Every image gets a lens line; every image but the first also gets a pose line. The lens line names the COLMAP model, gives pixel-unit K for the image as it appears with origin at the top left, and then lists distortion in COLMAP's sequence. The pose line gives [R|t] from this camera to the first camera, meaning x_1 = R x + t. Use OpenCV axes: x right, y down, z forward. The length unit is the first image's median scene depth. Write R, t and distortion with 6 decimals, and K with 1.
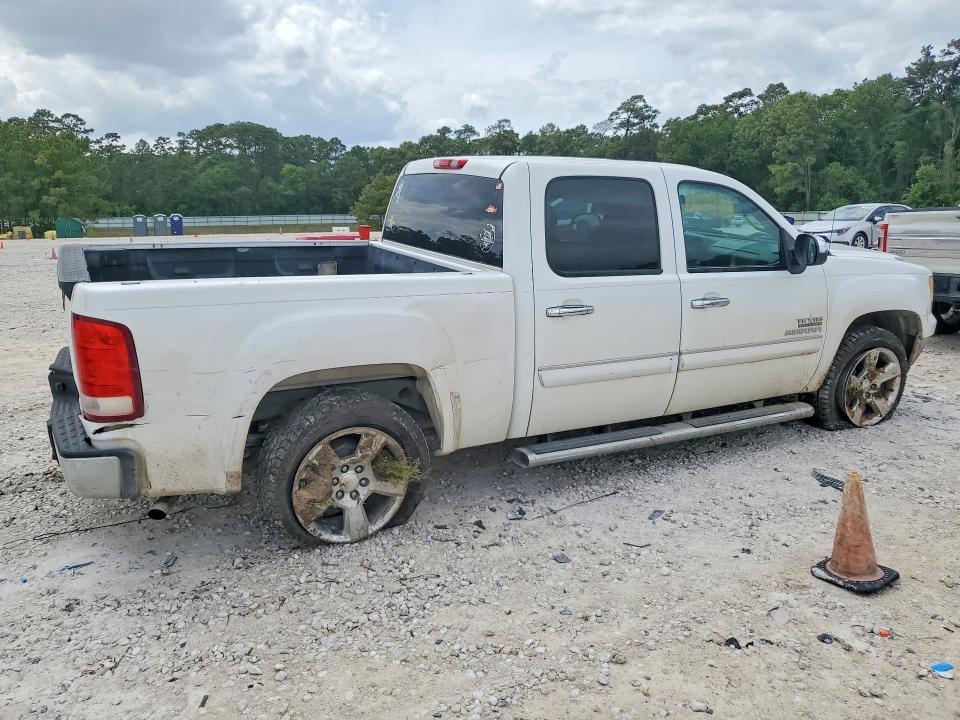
lens RADIAL K [[729.2, 0, 480.0], [0, 729.2, 360.0], [0, 0, 1]] dist [0.000819, -0.005074]
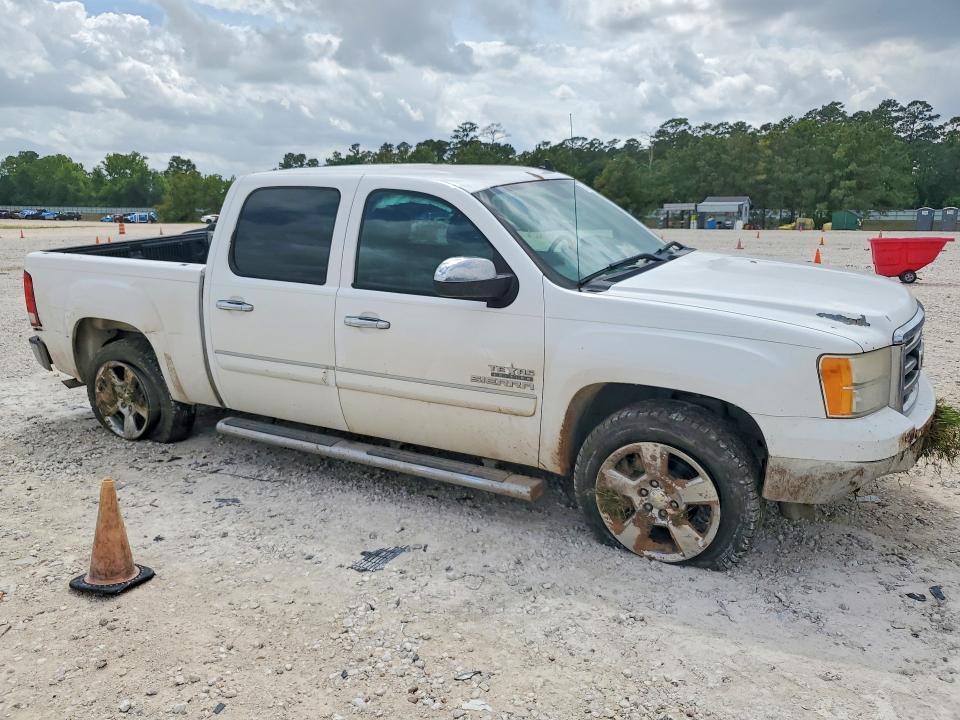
lens RADIAL K [[742.8, 0, 480.0], [0, 742.8, 360.0], [0, 0, 1]] dist [0.018508, 0.000545]
pose [[0.531373, 0.174512, -0.828968, 0.982079], [-0.169327, 0.980684, 0.097912, -0.123670], [0.830043, 0.088339, 0.550659, 0.502436]]
